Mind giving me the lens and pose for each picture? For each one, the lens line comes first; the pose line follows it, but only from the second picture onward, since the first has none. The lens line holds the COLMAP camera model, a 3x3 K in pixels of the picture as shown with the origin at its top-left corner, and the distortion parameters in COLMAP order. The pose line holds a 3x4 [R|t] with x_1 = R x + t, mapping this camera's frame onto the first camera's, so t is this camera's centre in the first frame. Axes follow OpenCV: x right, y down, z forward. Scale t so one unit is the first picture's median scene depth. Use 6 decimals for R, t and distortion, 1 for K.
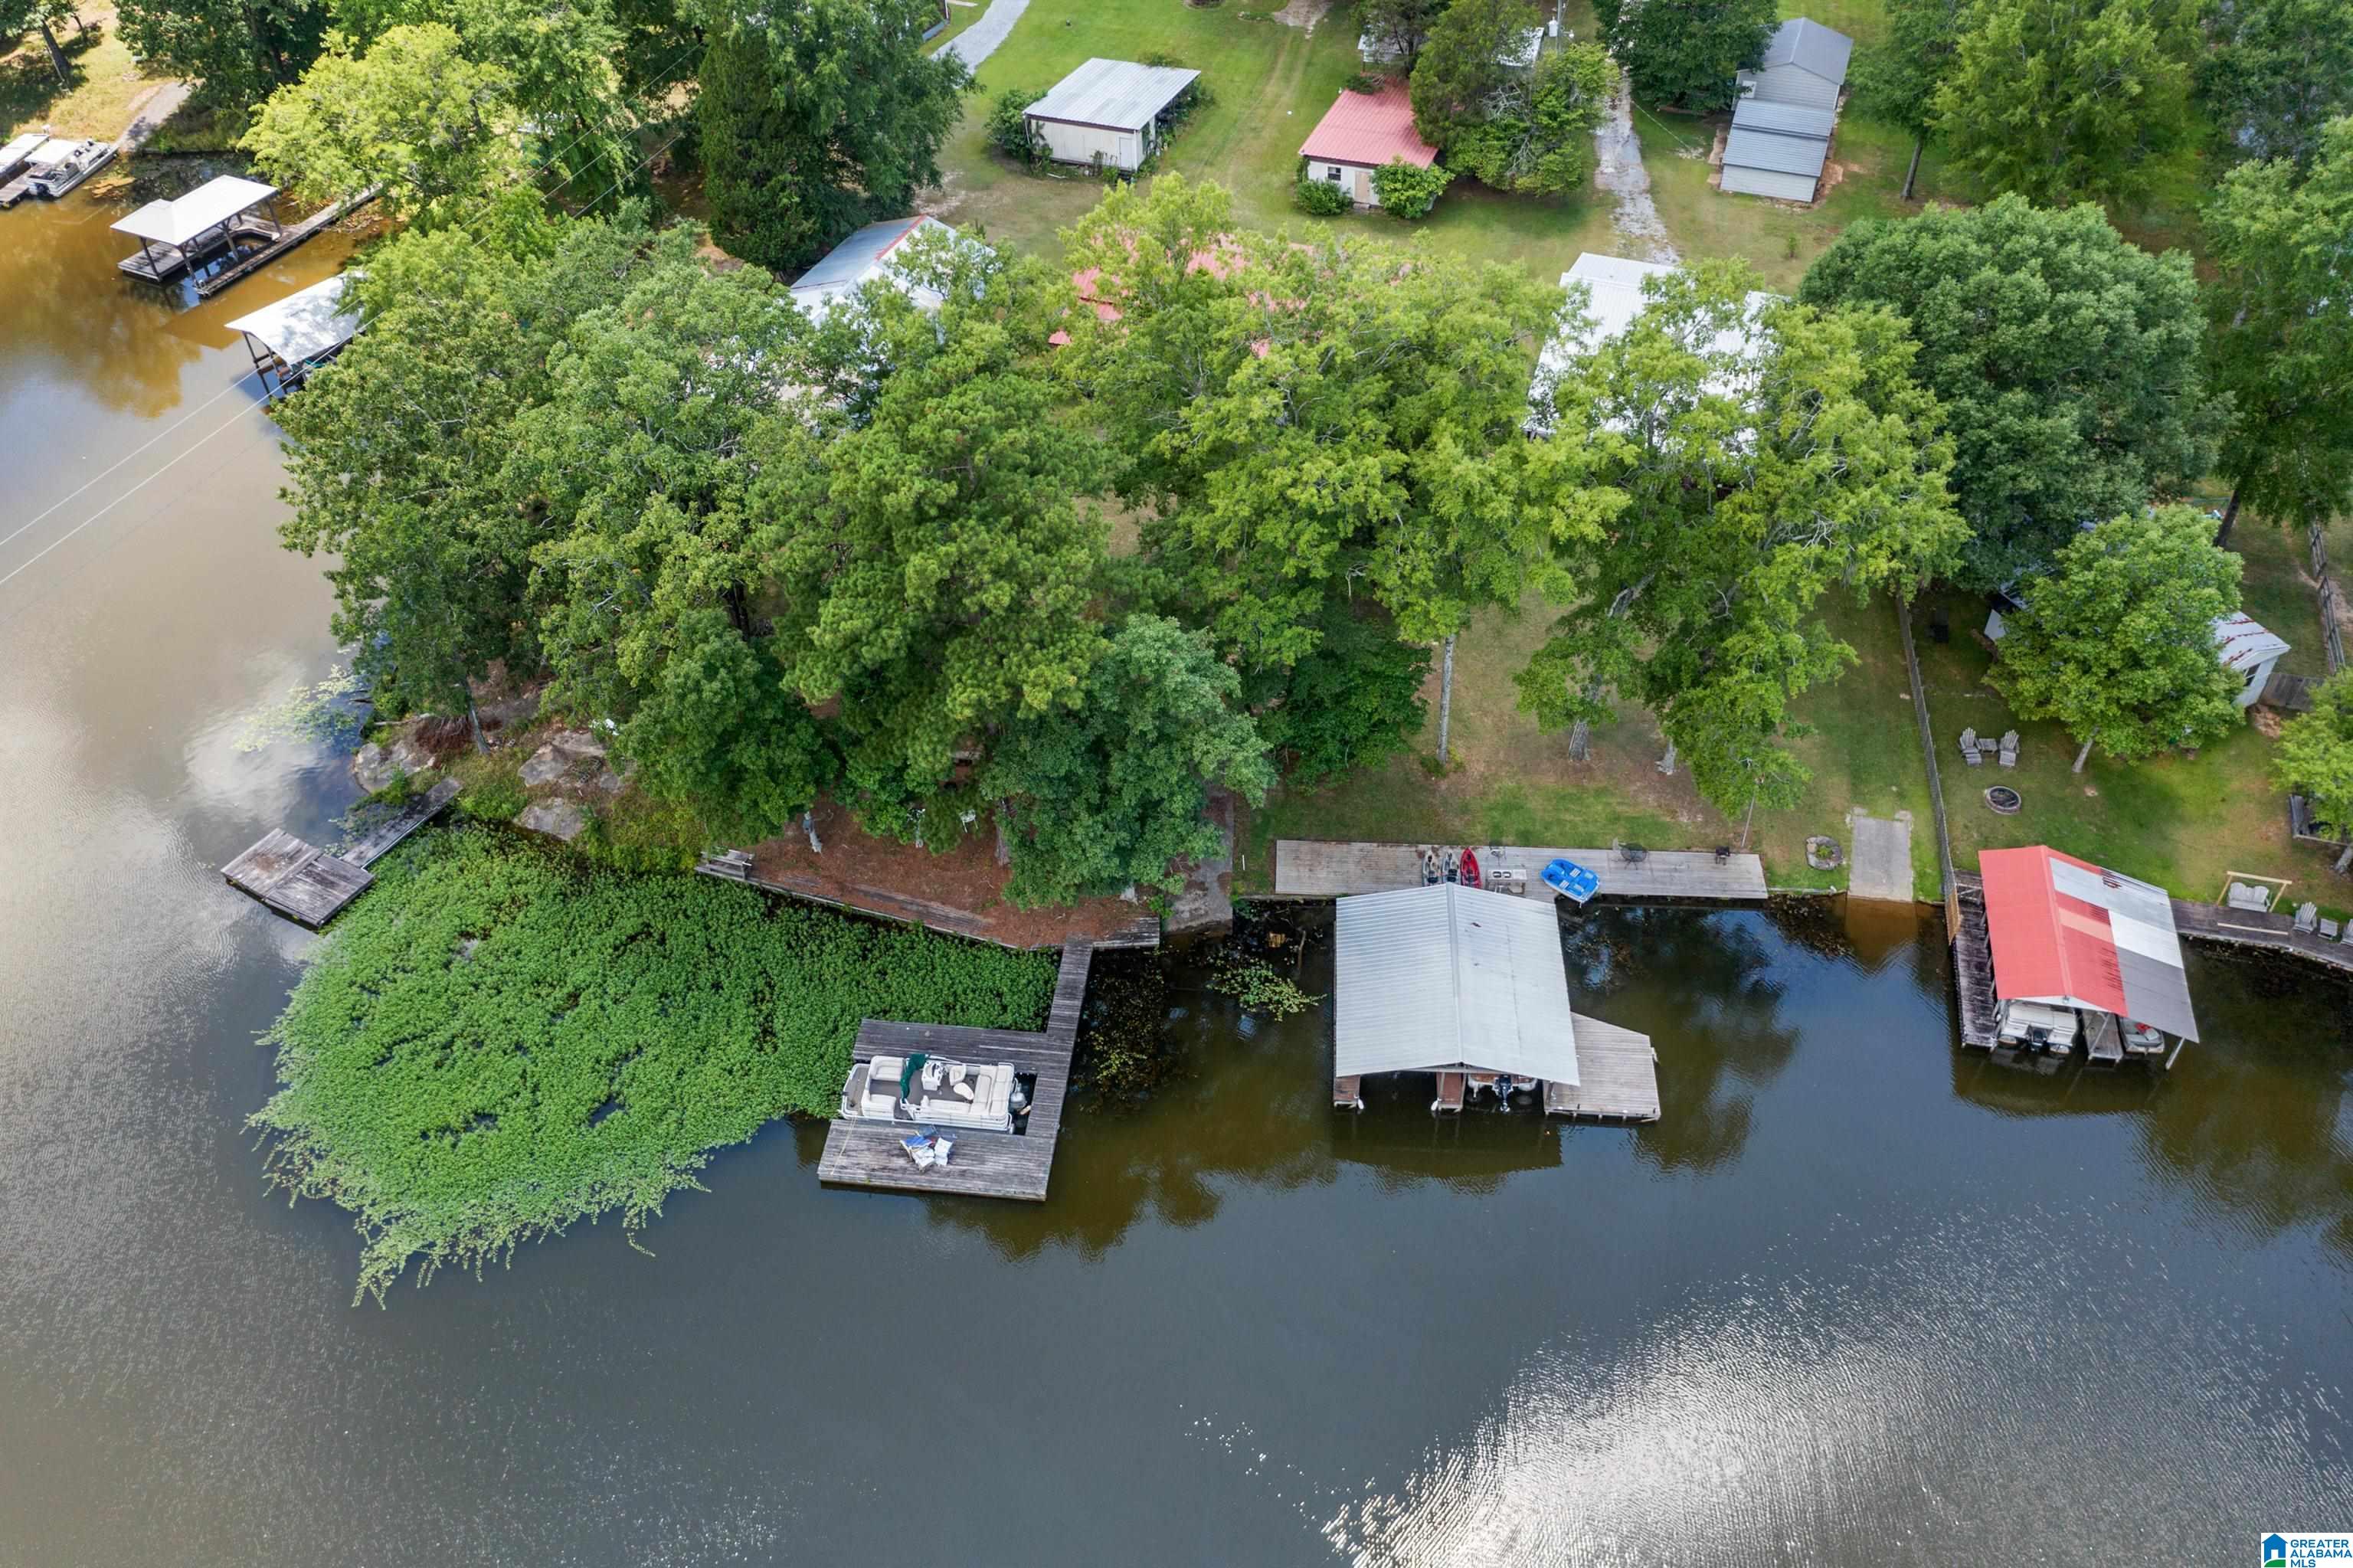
lens RADIAL K [[1868.0, 0, 1164.0], [0, 1868.0, 782.0], [0, 0, 1]] dist [-0.017985, -0.000156]
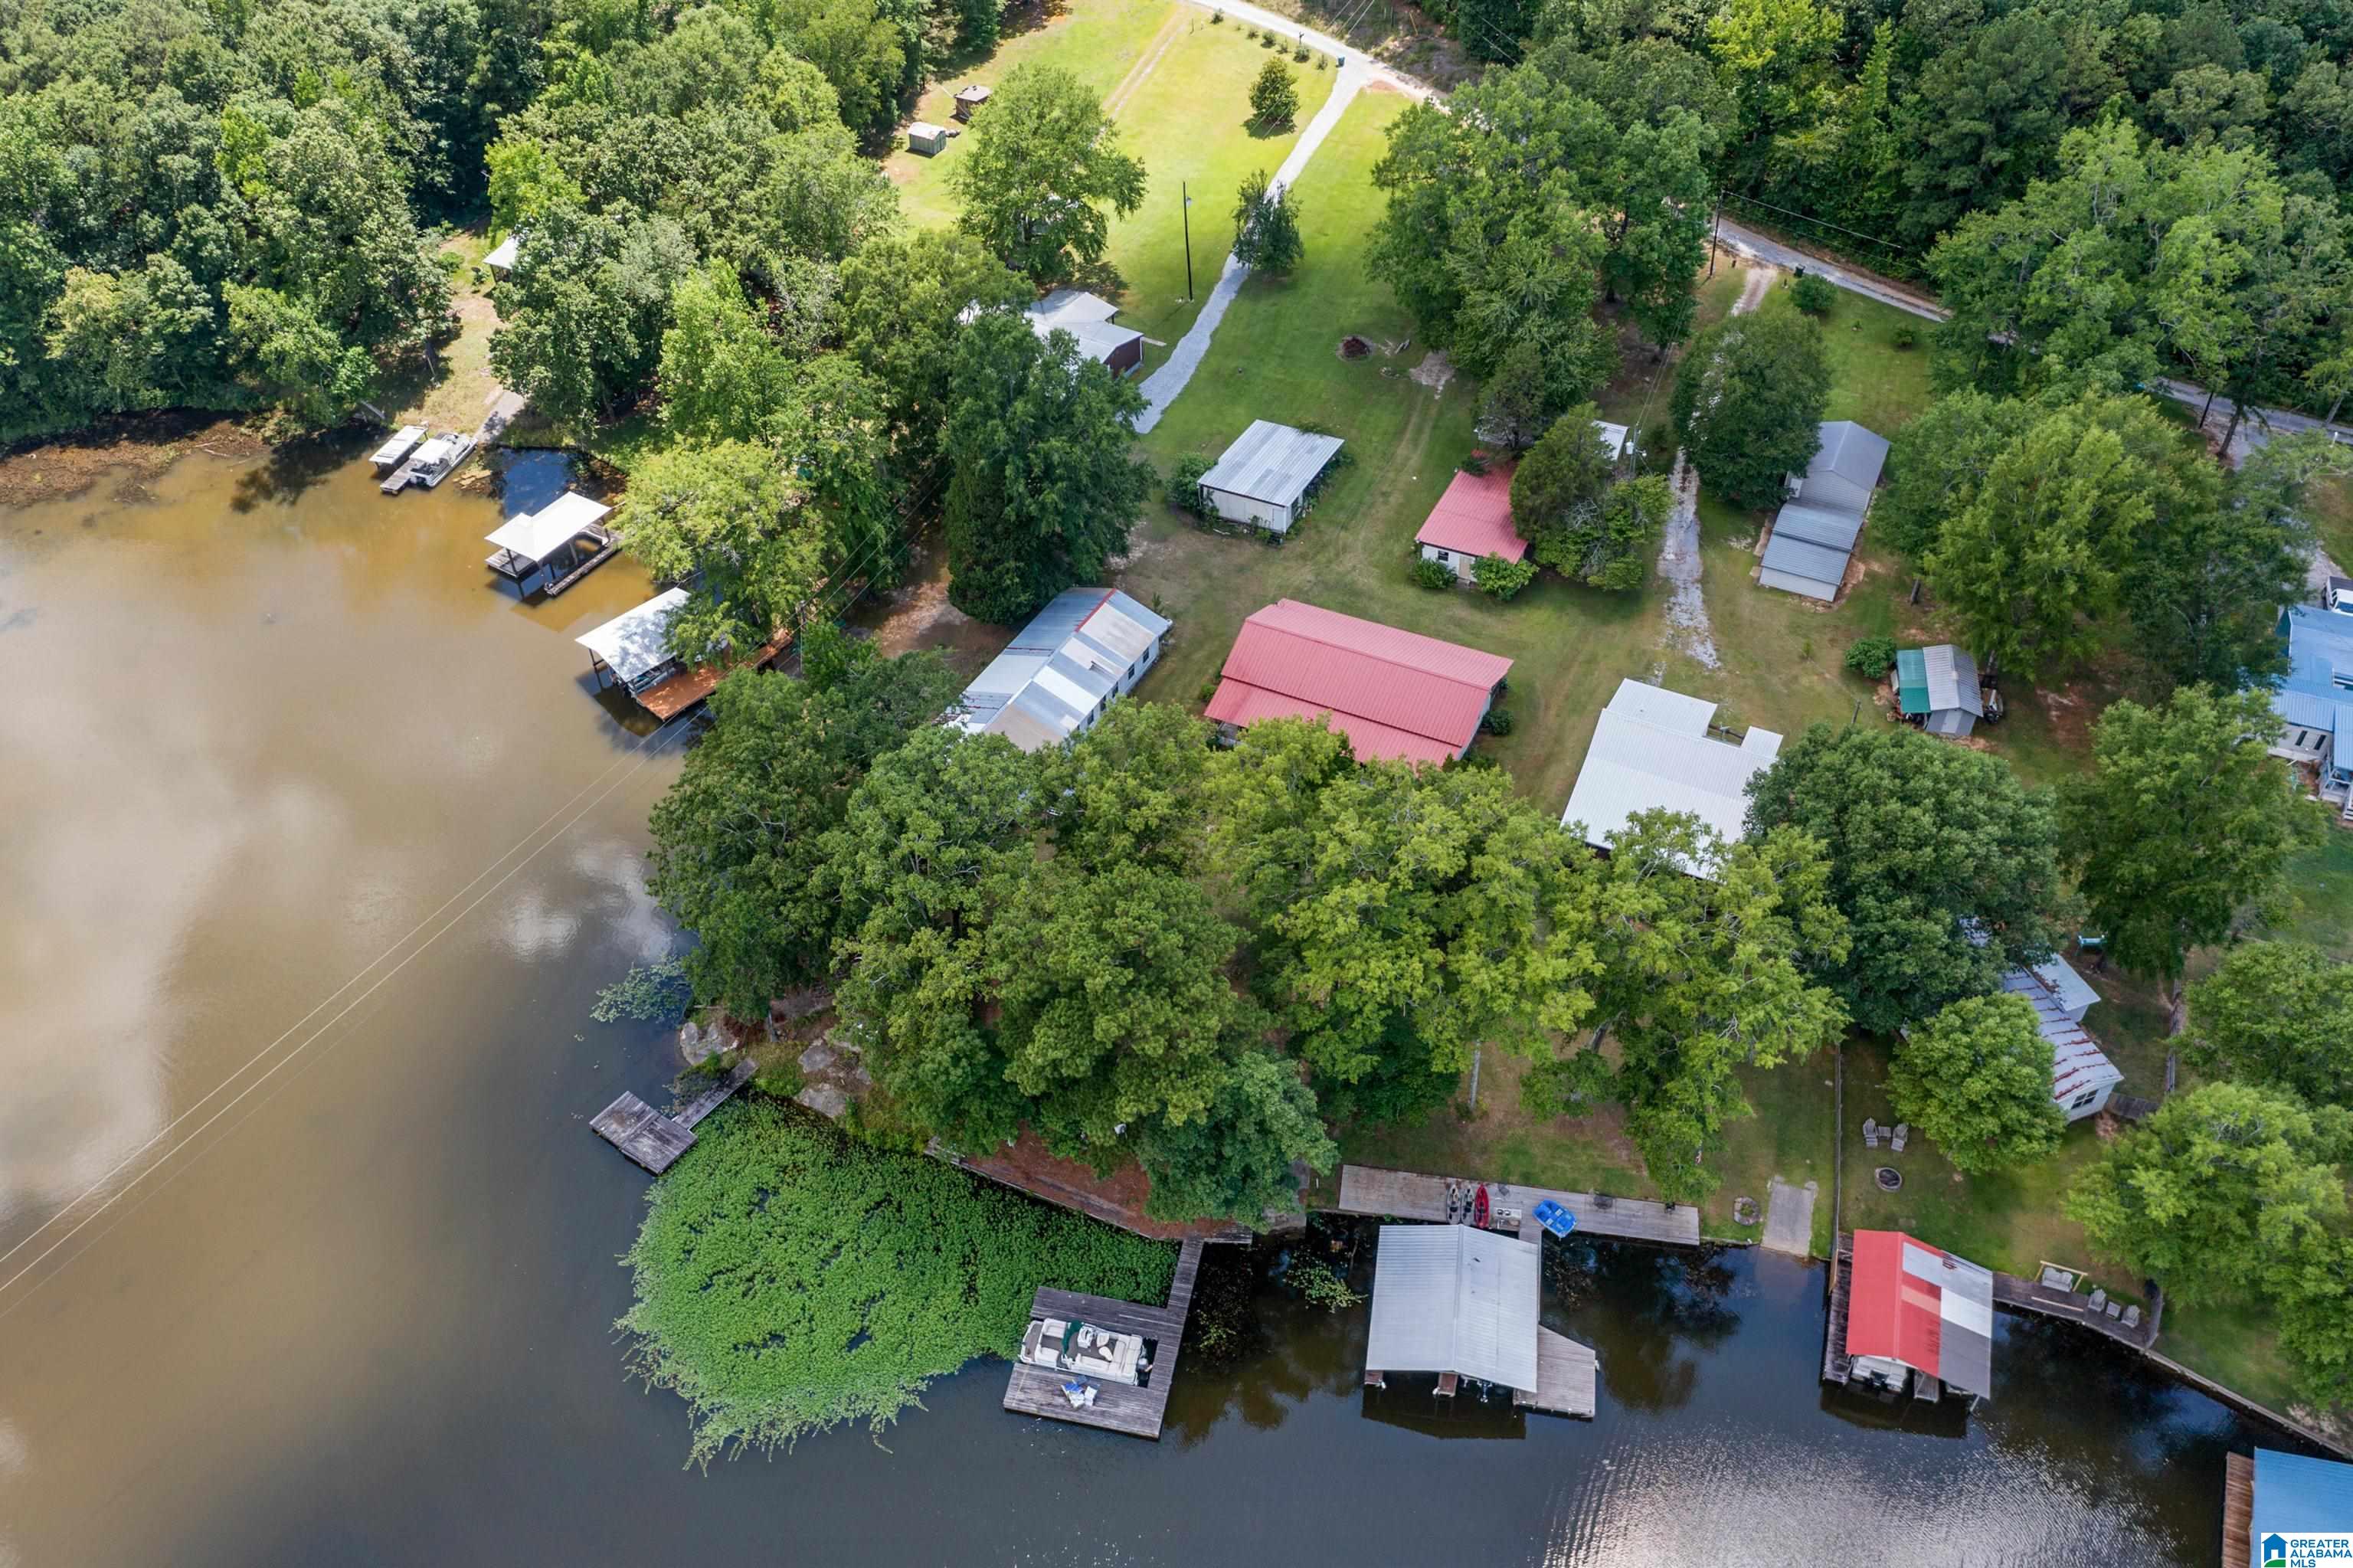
lens RADIAL K [[1868.0, 0, 1164.0], [0, 1868.0, 782.0], [0, 0, 1]] dist [-0.017985, -0.000156]
pose [[0.995078, 0.070047, -0.070100, 0.006105], [-0.069967, 0.997543, 0.003594, -0.262796], [0.070180, 0.001328, 0.997533, -0.402785]]
